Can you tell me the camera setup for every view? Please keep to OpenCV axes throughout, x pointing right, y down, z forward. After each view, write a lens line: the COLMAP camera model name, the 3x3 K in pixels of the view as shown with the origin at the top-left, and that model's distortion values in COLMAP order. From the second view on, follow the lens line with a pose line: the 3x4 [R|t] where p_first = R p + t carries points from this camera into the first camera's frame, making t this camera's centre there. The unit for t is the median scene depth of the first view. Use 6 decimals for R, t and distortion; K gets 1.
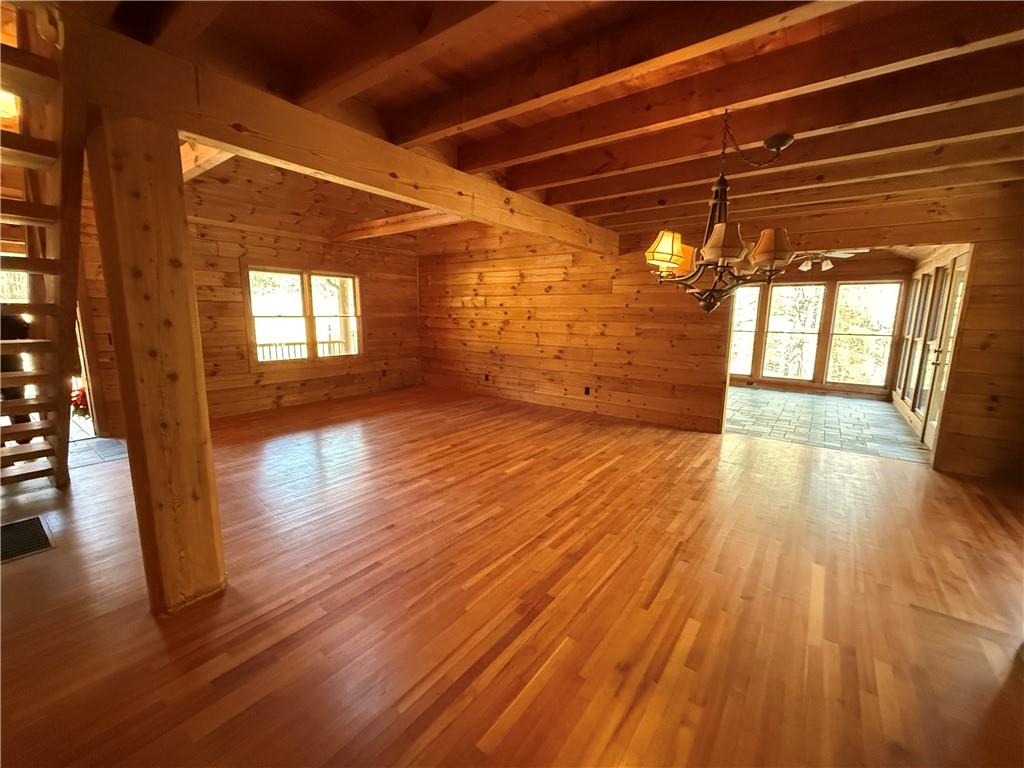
lens RADIAL K [[417.5, 0, 512.0], [0, 417.5, 384.0], [0, 0, 1]] dist [0.001328, 0.000145]
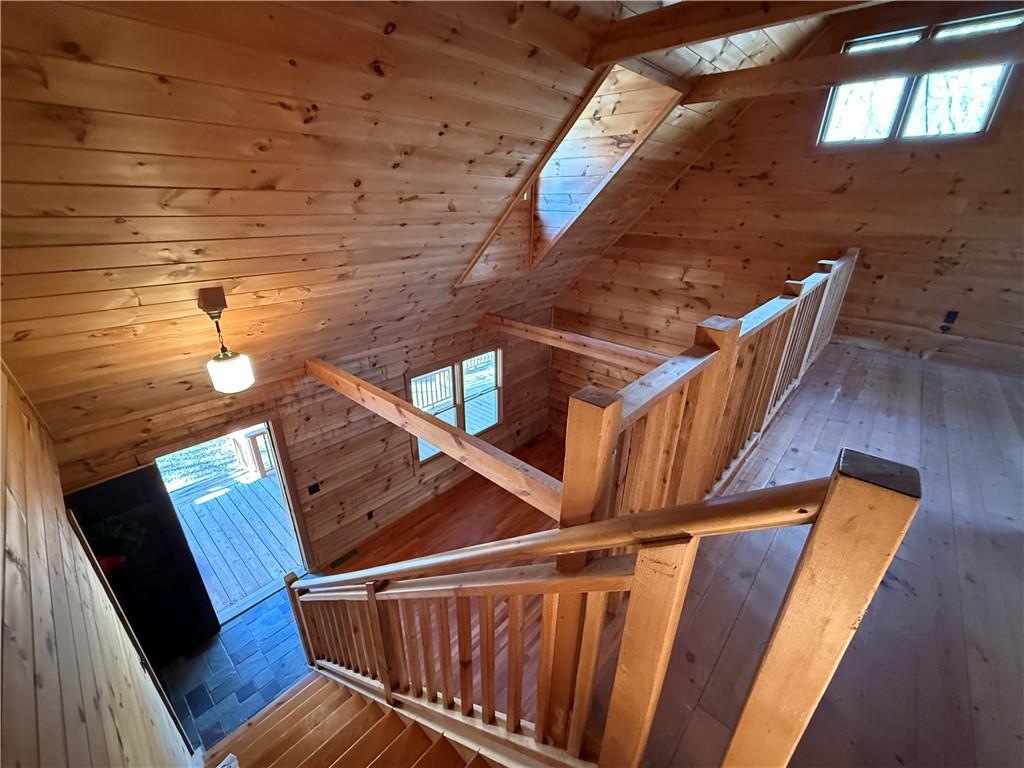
lens RADIAL K [[417.5, 0, 512.0], [0, 417.5, 384.0], [0, 0, 1]] dist [0.001328, 0.000145]
pose [[0.995814, 0.036086, -0.083980, -0.263034], [-0.014621, 0.969825, 0.243363, -0.409274], [0.090228, -0.241117, 0.966293, 0.083002]]
